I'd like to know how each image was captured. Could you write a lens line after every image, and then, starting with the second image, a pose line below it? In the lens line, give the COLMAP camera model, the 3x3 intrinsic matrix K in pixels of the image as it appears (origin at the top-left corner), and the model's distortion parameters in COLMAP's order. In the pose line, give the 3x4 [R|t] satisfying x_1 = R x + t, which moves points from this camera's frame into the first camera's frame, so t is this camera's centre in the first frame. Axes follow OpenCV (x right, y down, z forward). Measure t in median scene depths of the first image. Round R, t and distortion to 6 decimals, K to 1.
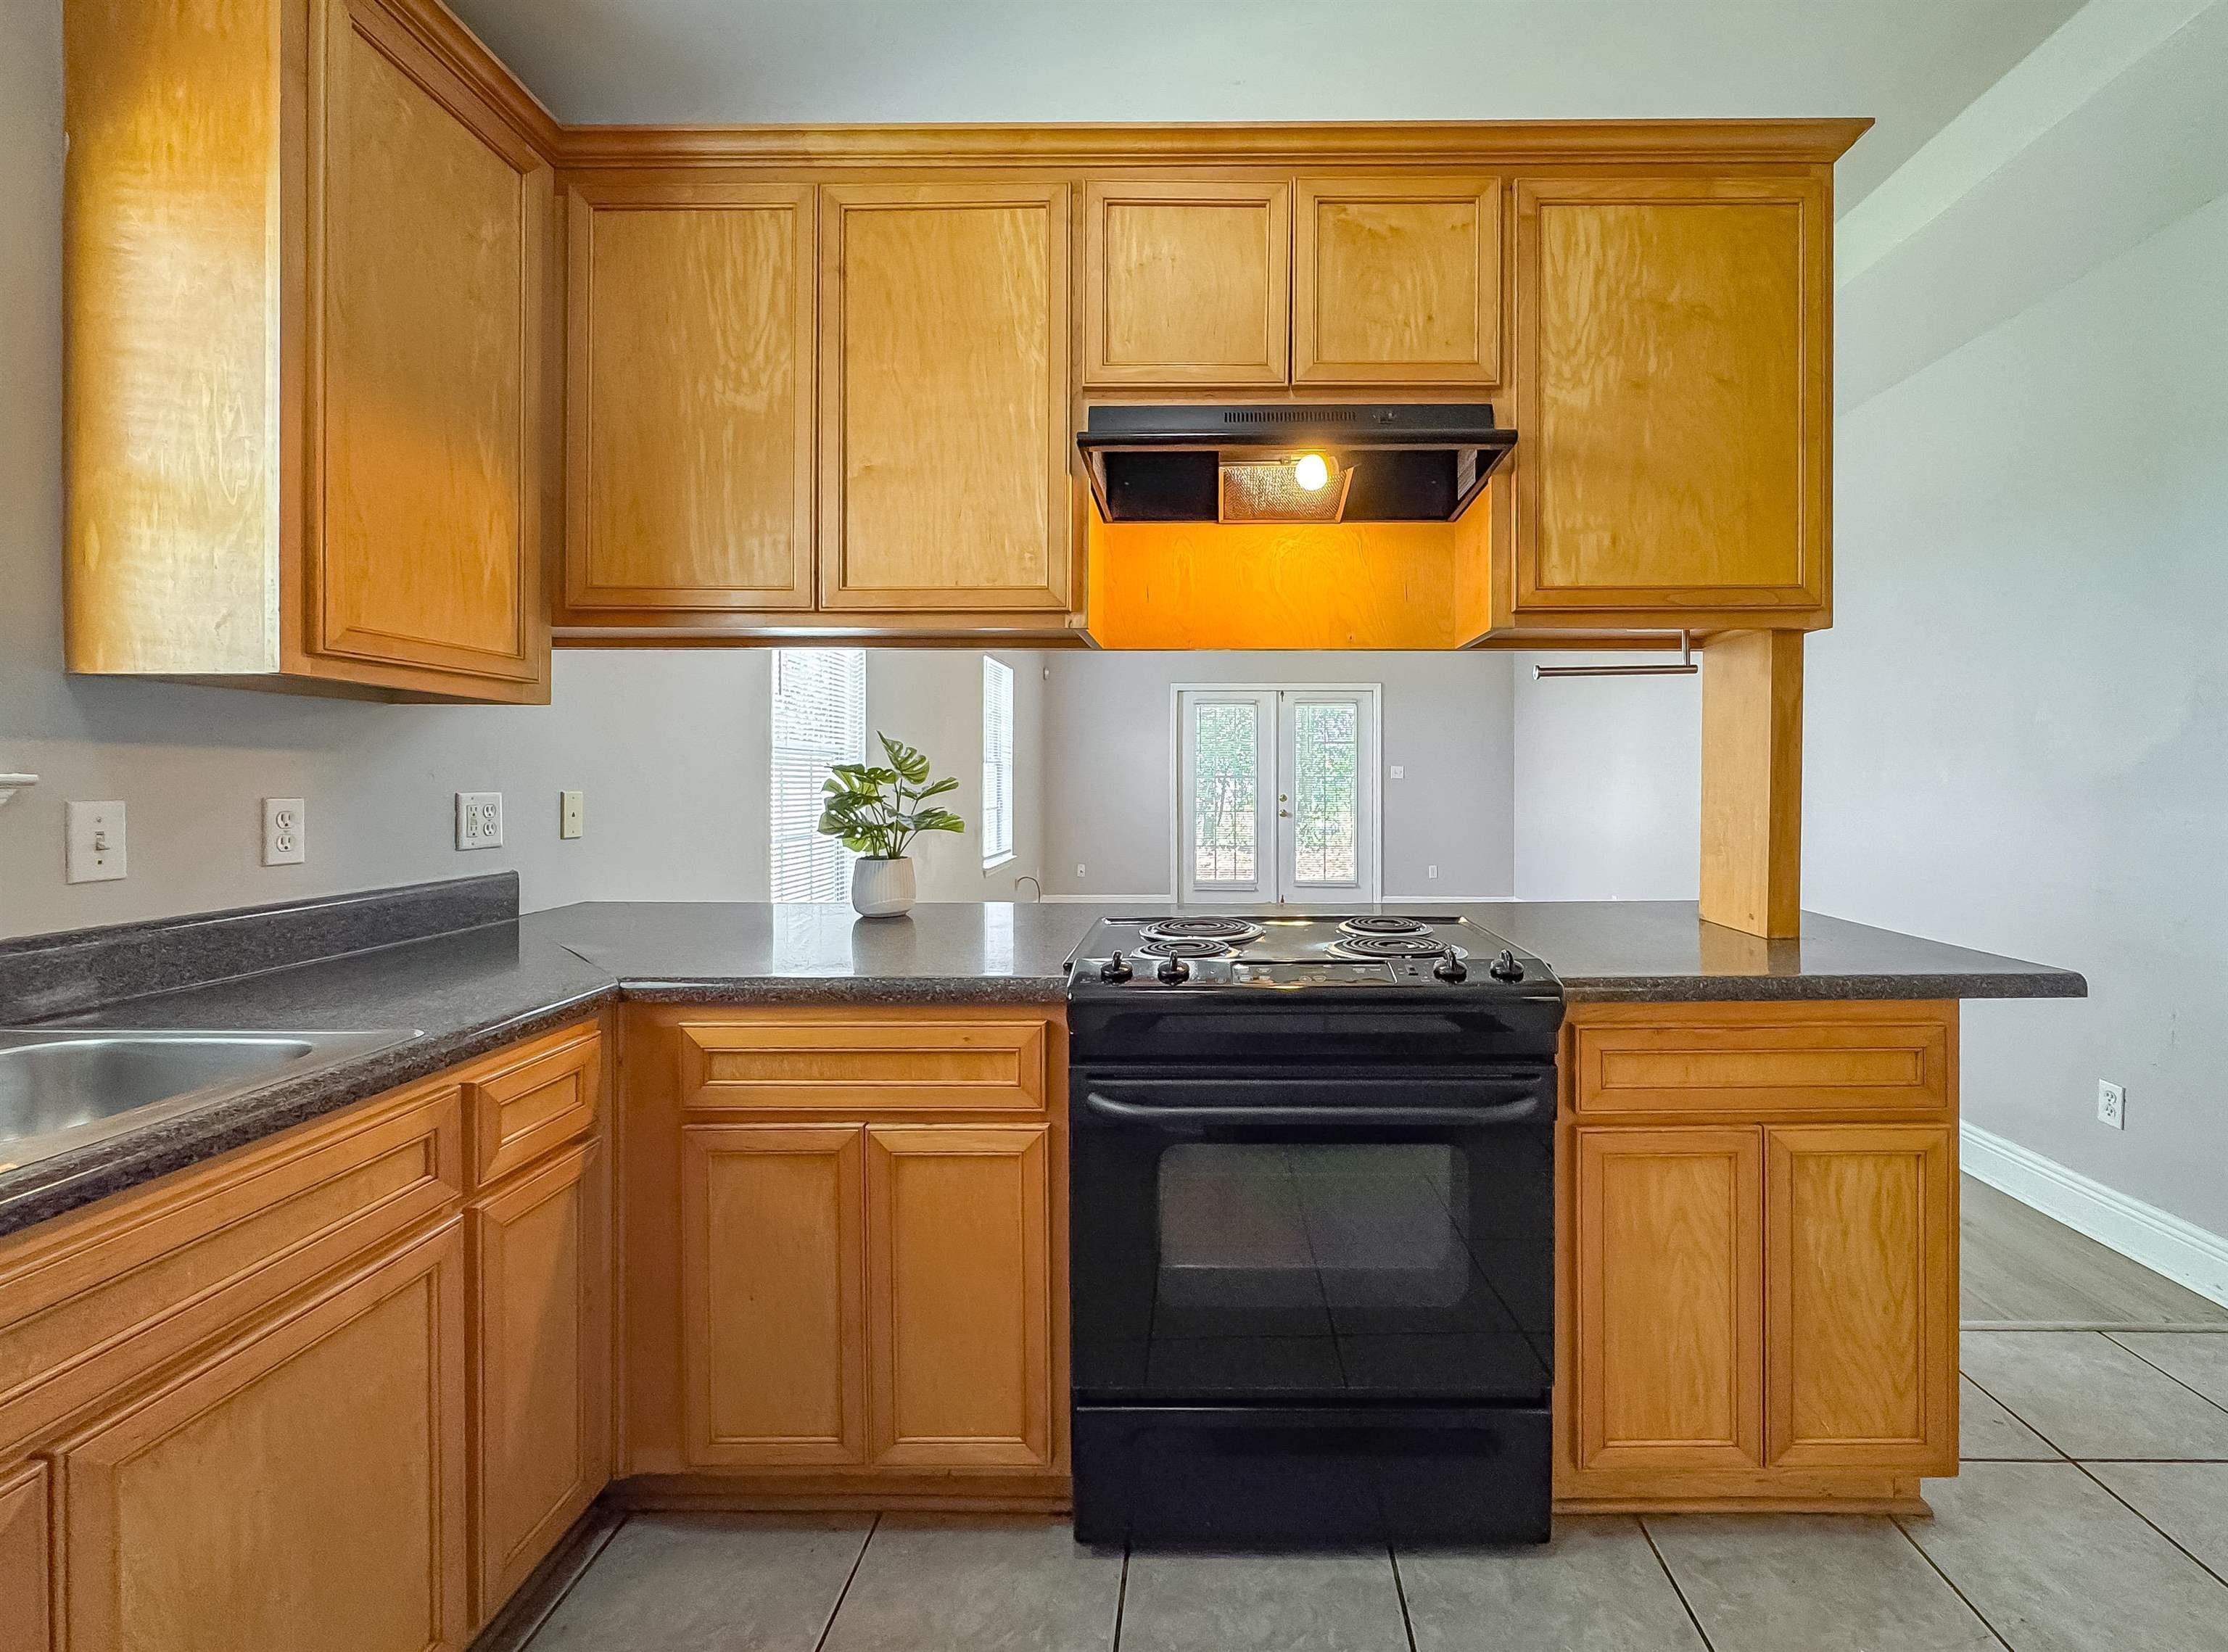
lens RADIAL K [[1004.5, 0, 1225.0], [0, 1004.5, 783.4], [0, 0, 1]] dist [-0.002937, -0.000230]
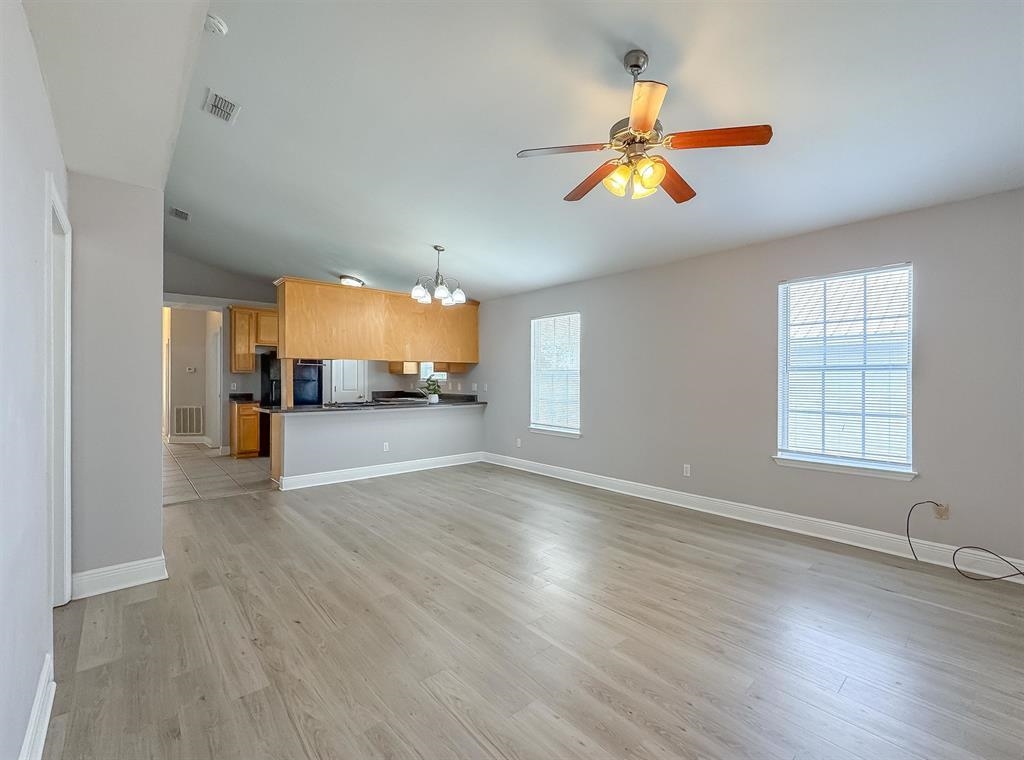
lens RADIAL K [[430.9, 0, 512.0], [0, 430.9, 380.0], [0, 0, 1]] dist [0.001250, 0.000135]
pose [[-0.771055, 0.000984, -0.636768, 1.220590], [-0.004125, 0.999970, 0.006541, -0.043958], [0.636755, 0.007670, -0.771028, 4.151370]]
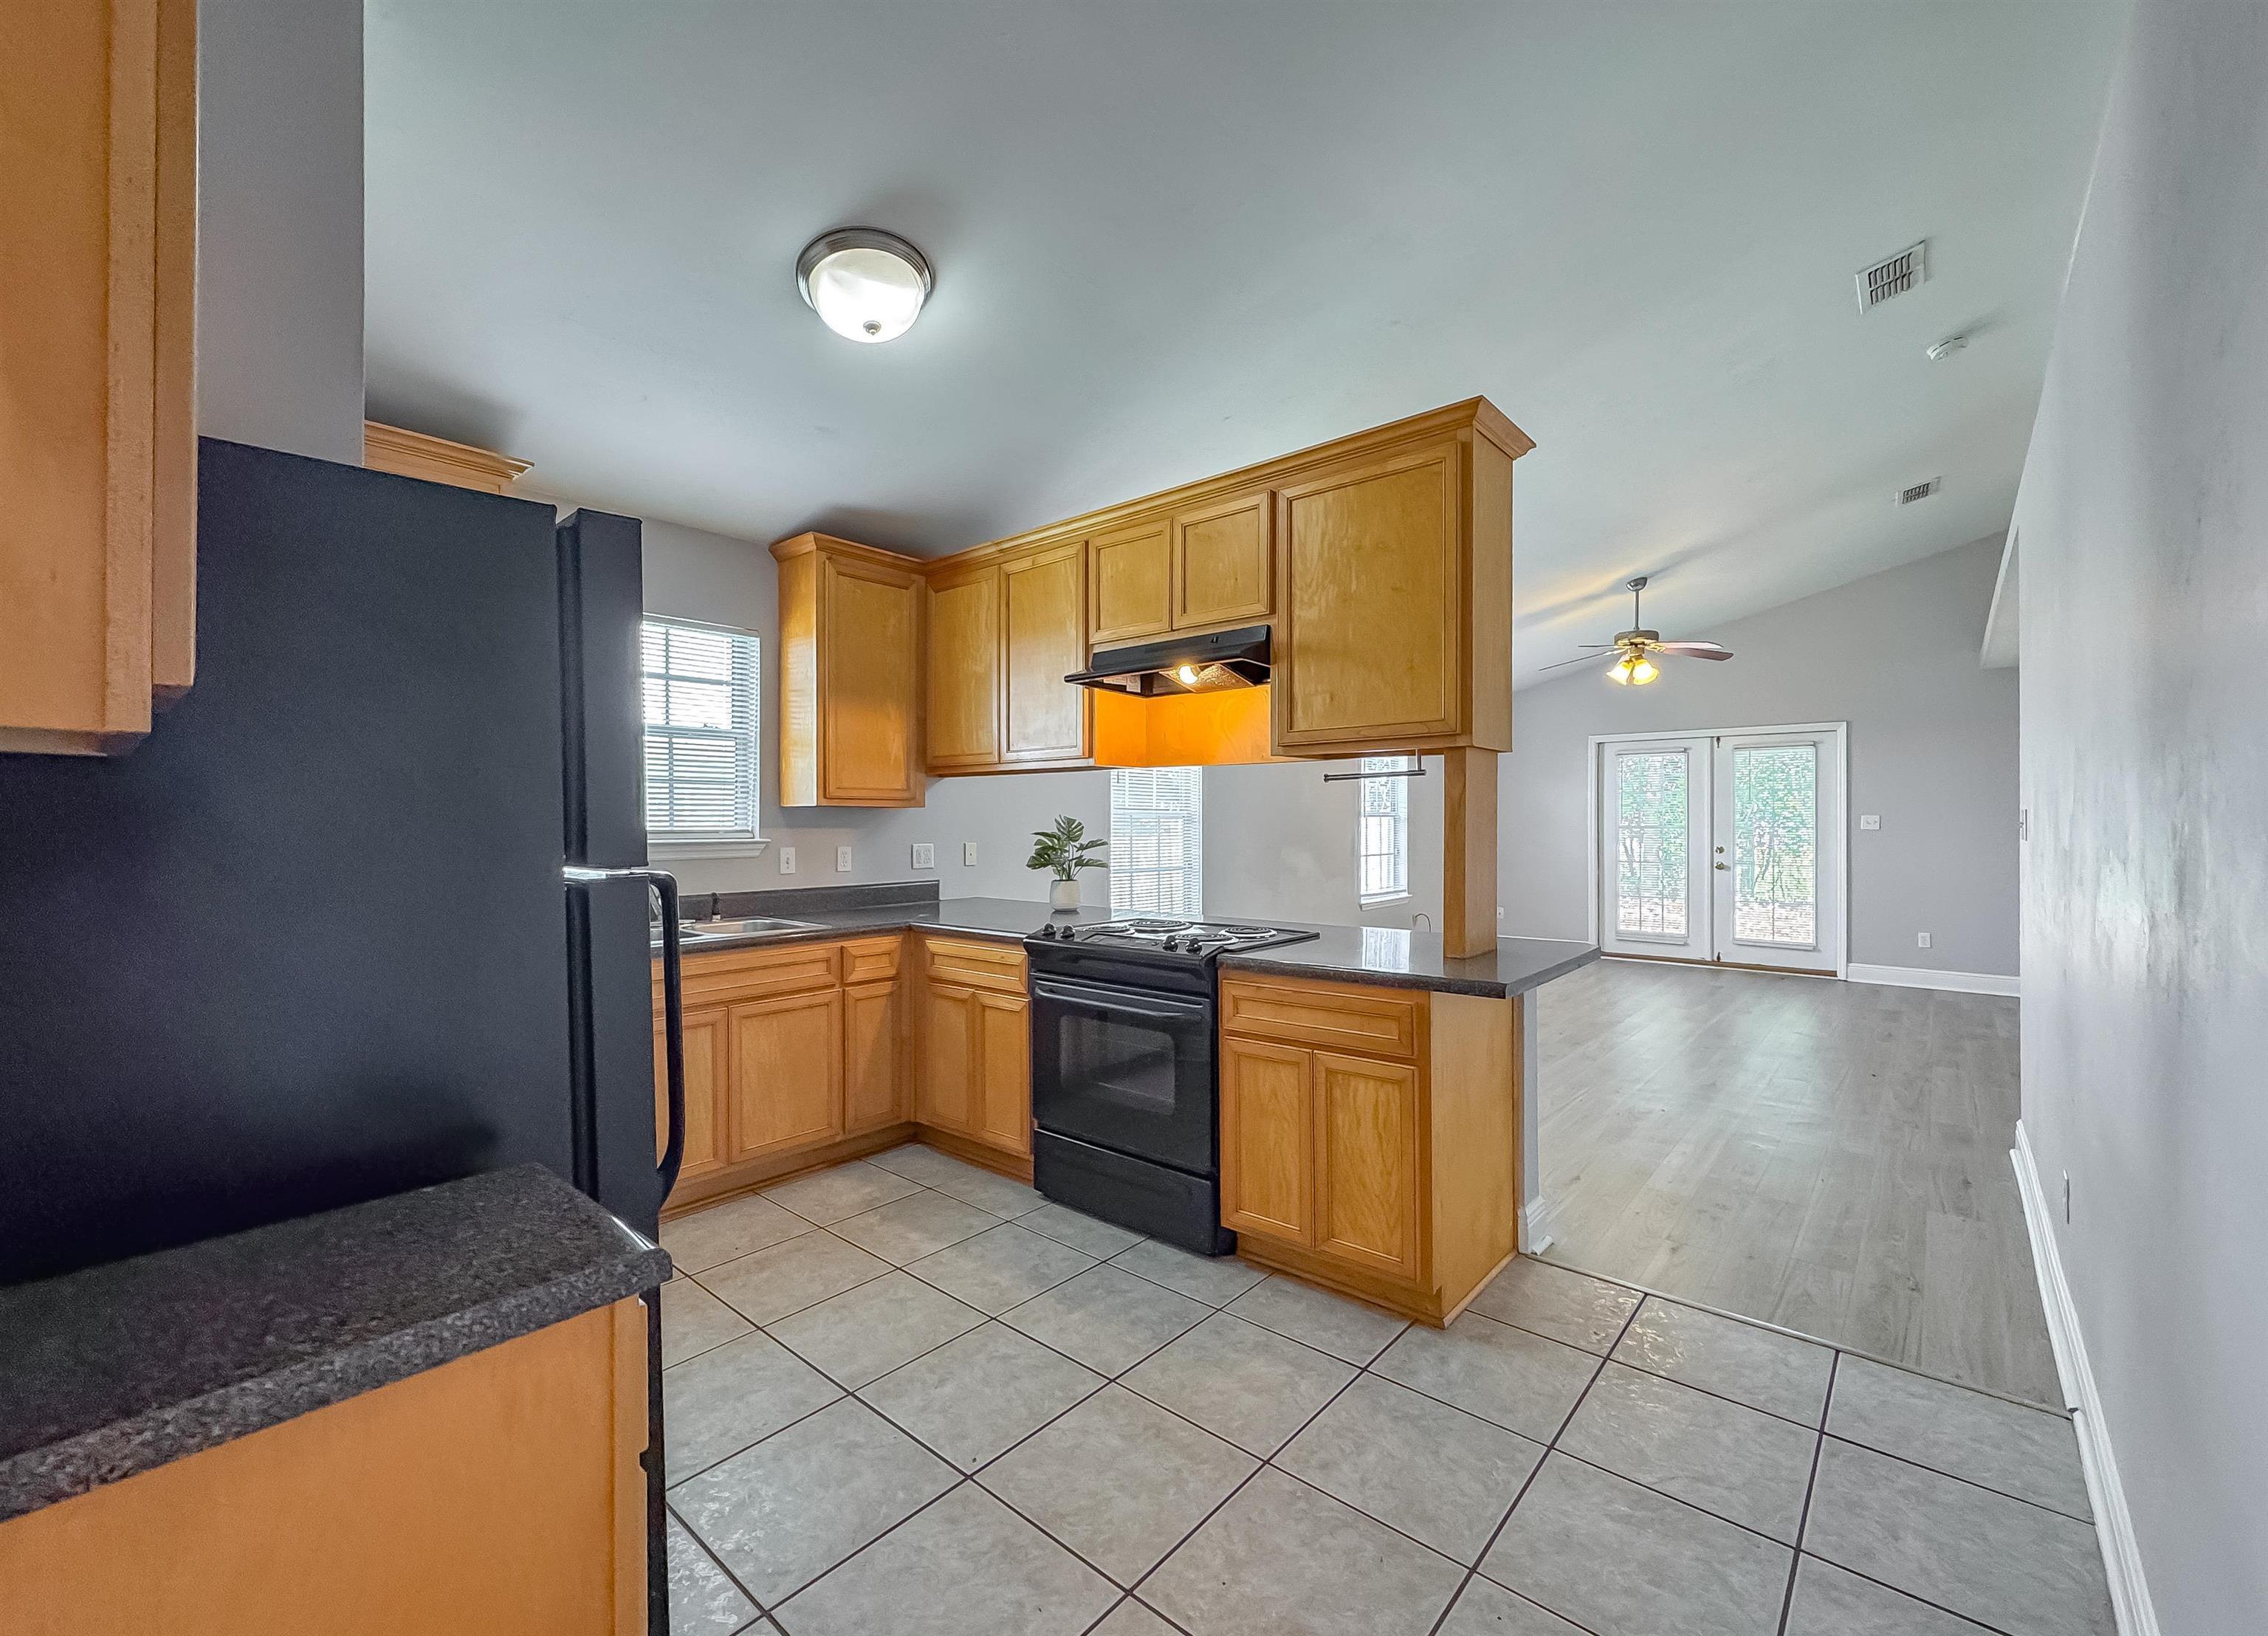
lens RADIAL K [[993.2, 0, 1078.4], [0, 993.2, 825.1], [0, 0, 1]] dist [-0.000505, 0.000255]
pose [[0.727577, 0.001248, -0.686025, 1.193659], [-0.001177, 0.999999, 0.000572, -0.039833], [0.686025, 0.000391, 0.727578, -0.442291]]
